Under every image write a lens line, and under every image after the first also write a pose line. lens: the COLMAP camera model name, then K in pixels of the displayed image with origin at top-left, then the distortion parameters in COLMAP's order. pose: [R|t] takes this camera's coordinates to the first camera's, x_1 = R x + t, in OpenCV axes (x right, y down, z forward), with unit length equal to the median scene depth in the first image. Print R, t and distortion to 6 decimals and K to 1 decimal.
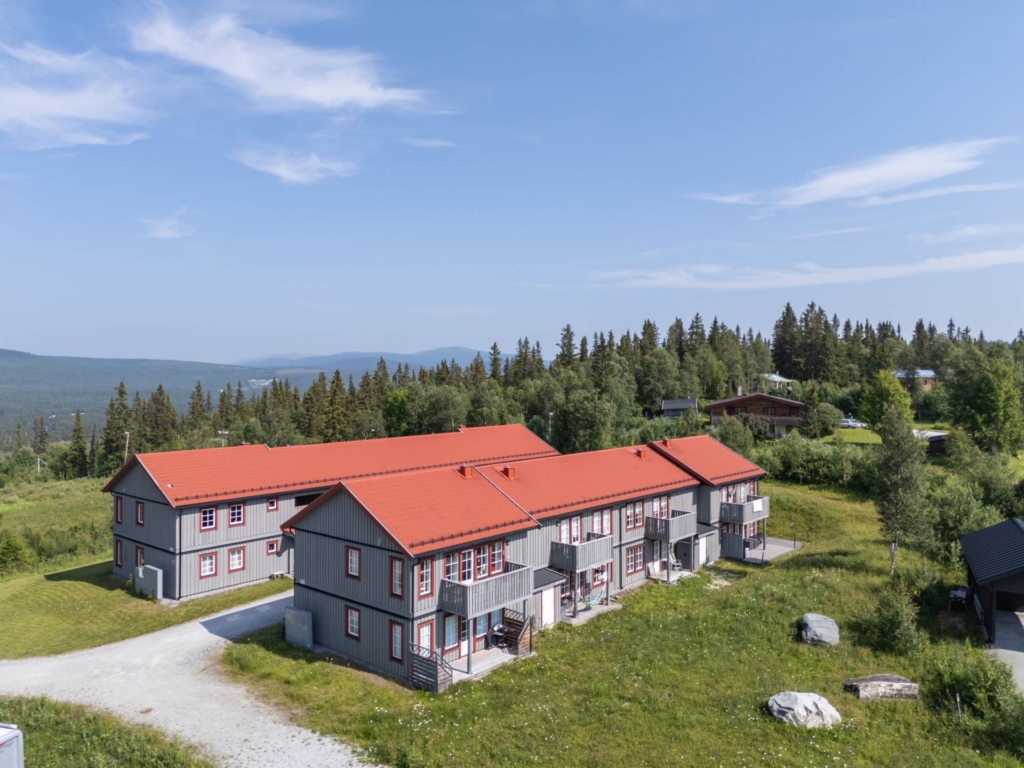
lens RADIAL K [[752.3, 0, 516.8], [0, 752.3, 382.9], [0, 0, 1]] dist [0.071892, -0.068039]
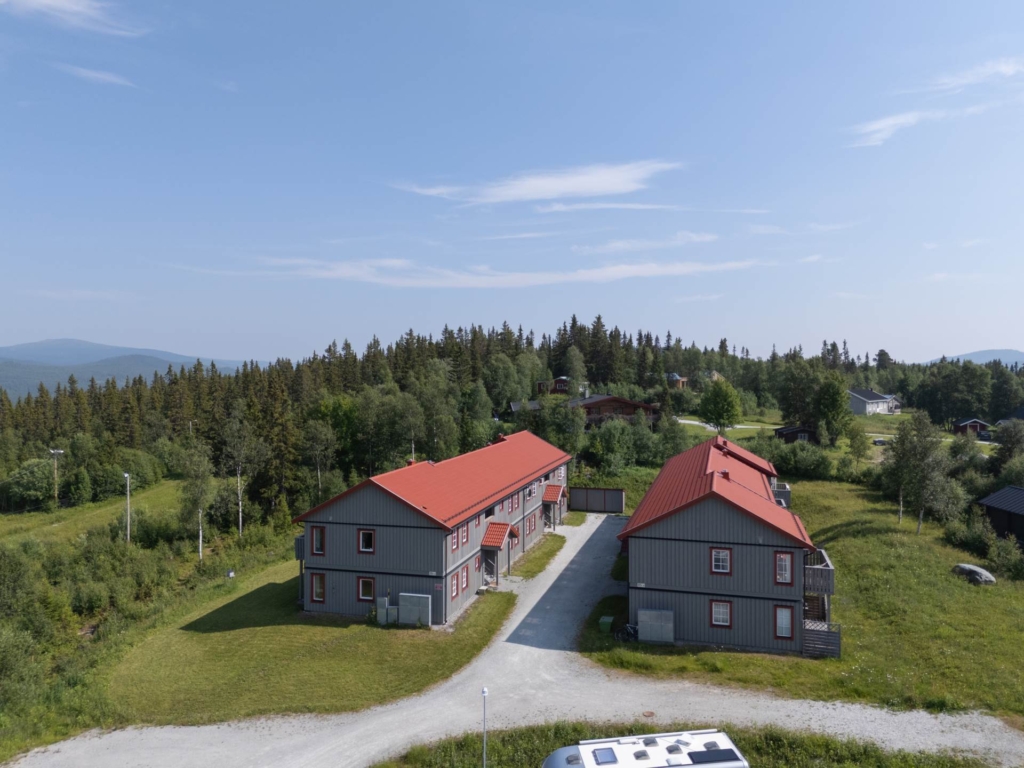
lens RADIAL K [[752.3, 0, 516.8], [0, 752.3, 382.9], [0, 0, 1]] dist [0.071892, -0.068039]
pose [[0.899688, -0.005769, 0.436495, -0.779093], [0.004201, 0.999981, 0.004558, -0.028568], [-0.436513, -0.002267, 0.899695, 0.087603]]
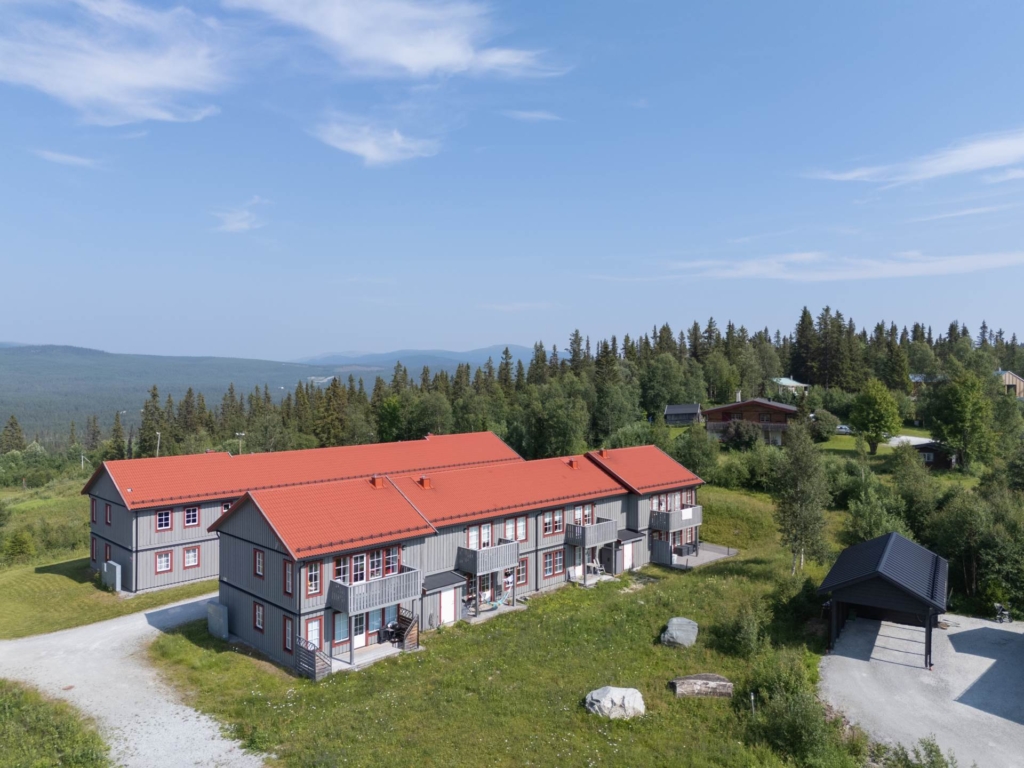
lens RADIAL K [[752.3, 0, 516.8], [0, 752.3, 382.9], [0, 0, 1]] dist [0.071892, -0.068039]
pose [[0.997373, 0.002561, -0.072395, 0.194393], [-0.002343, 0.999992, 0.003095, -0.027763], [0.072402, -0.002917, 0.997371, -0.075900]]
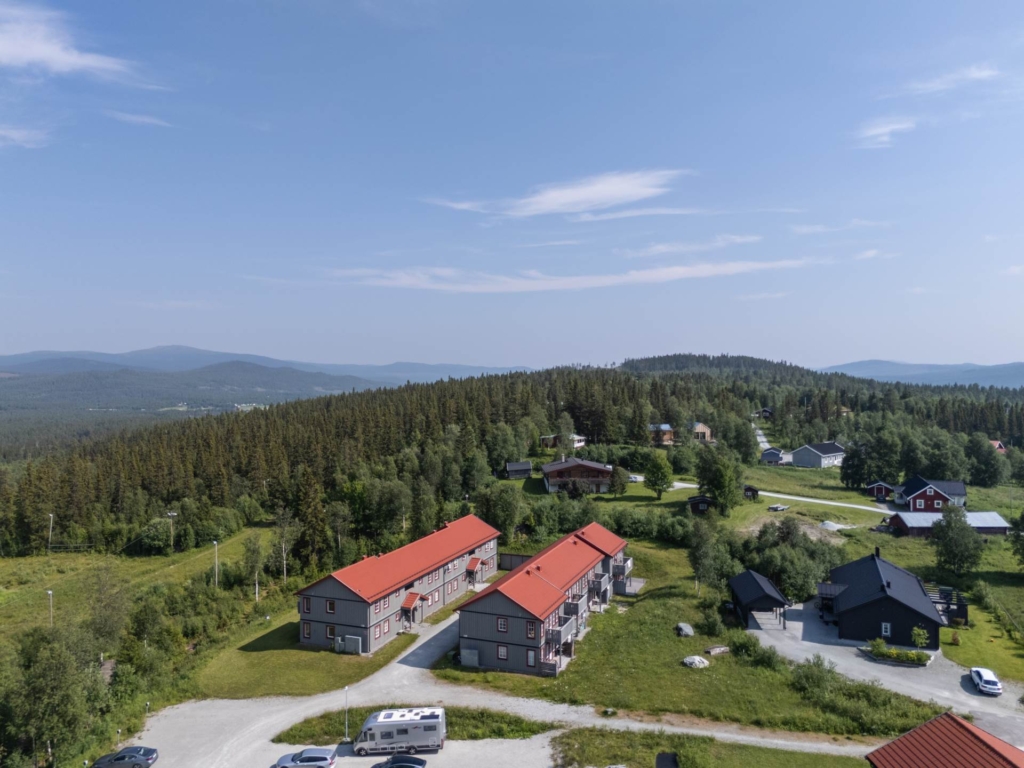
lens RADIAL K [[750.2, 0, 519.7], [0, 750.2, 387.9], [0, 0, 1]] dist [0.079742, -0.075651]
pose [[0.940912, -0.011464, 0.338457, -0.712494], [0.008571, 0.999913, 0.010040, -0.371710], [-0.338542, -0.006545, 0.940928, -0.846899]]
